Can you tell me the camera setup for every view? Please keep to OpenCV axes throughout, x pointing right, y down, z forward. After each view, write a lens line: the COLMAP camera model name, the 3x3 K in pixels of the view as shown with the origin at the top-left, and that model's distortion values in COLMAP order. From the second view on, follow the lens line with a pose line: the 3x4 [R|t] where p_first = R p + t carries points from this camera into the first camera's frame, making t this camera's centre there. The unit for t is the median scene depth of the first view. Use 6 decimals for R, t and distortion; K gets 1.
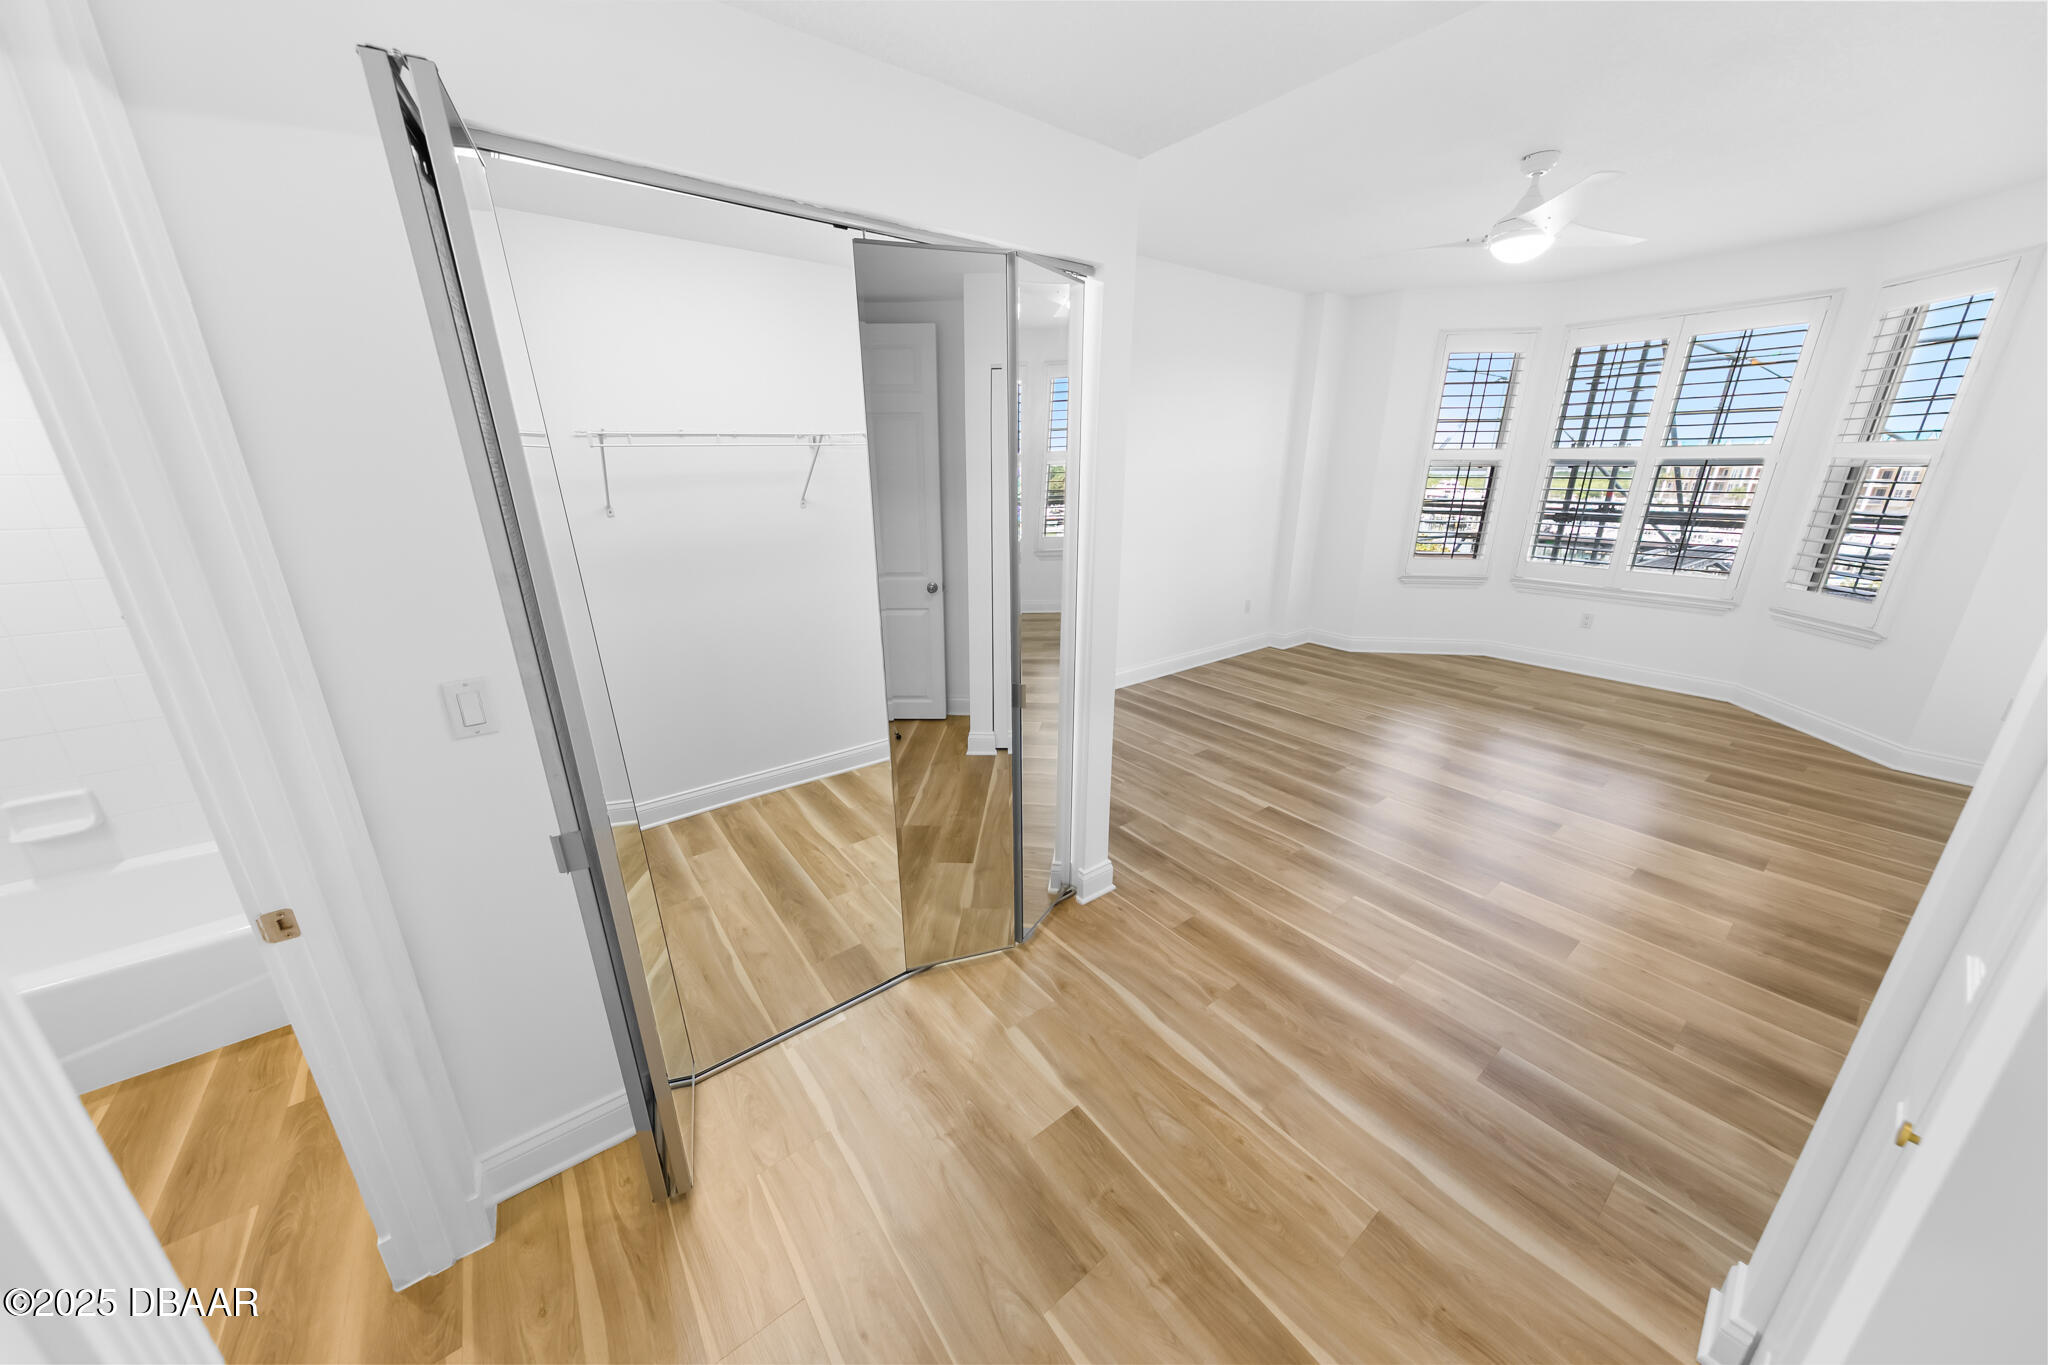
lens RADIAL K [[679.1, 0, 1017.4], [0, 679.1, 679.9], [0, 0, 1]] dist [0.006329, -0.000233]
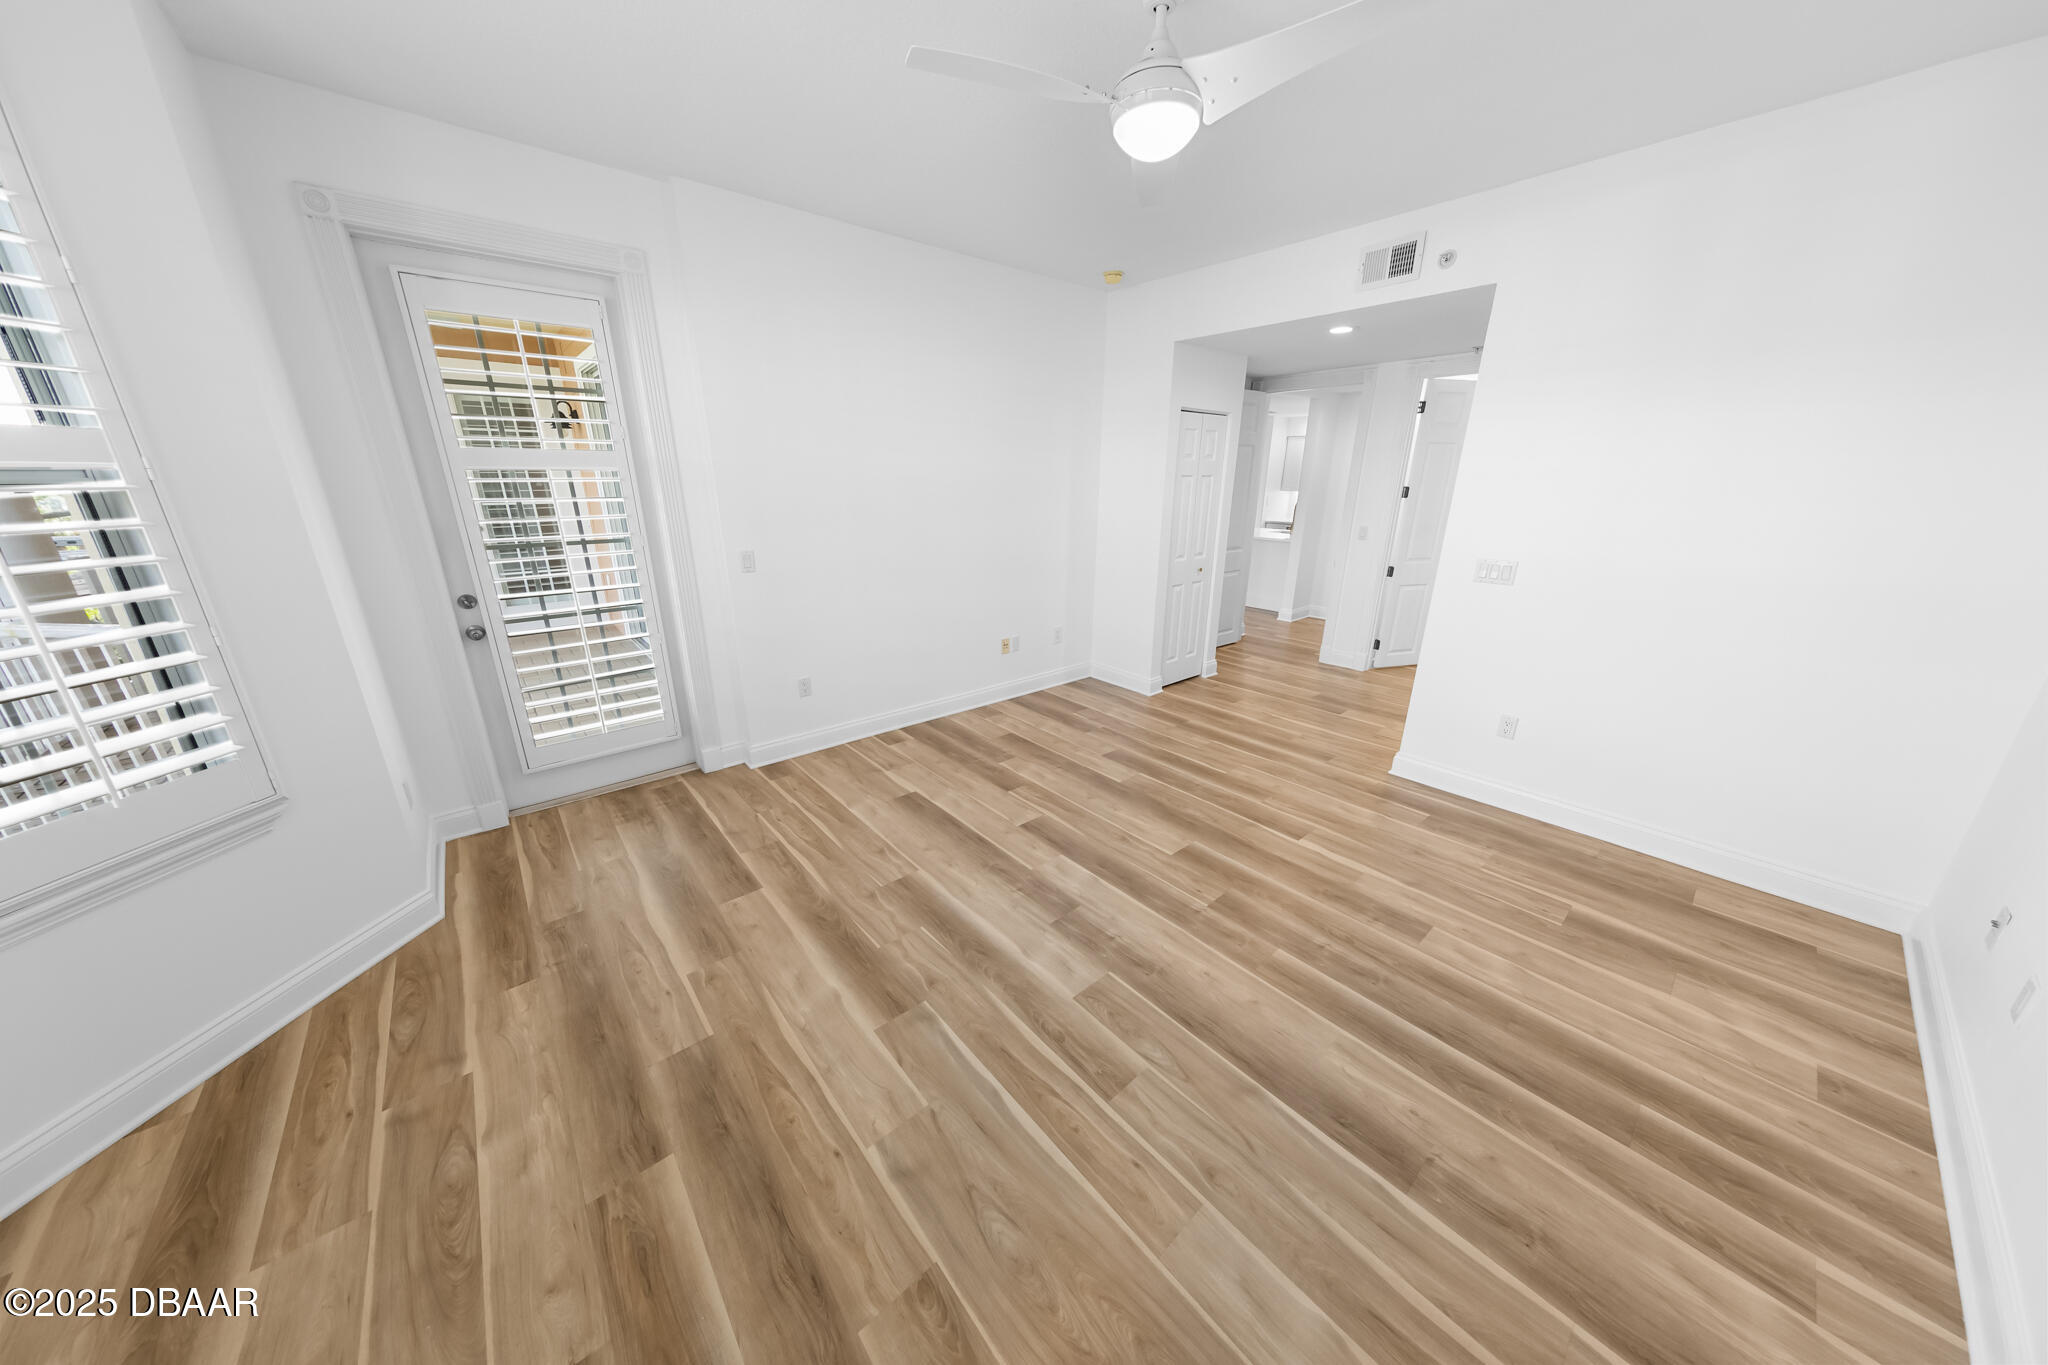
lens RADIAL K [[639.7, 0, 1019.1], [0, 639.7, 679.3], [0, 0, 1]] dist [0.010429, -0.001533]
pose [[-0.998502, 0.014231, -0.052841, 0.582535], [-0.019365, 0.811225, 0.584413, -0.370393], [0.051183, 0.584561, -0.809734, 1.140930]]
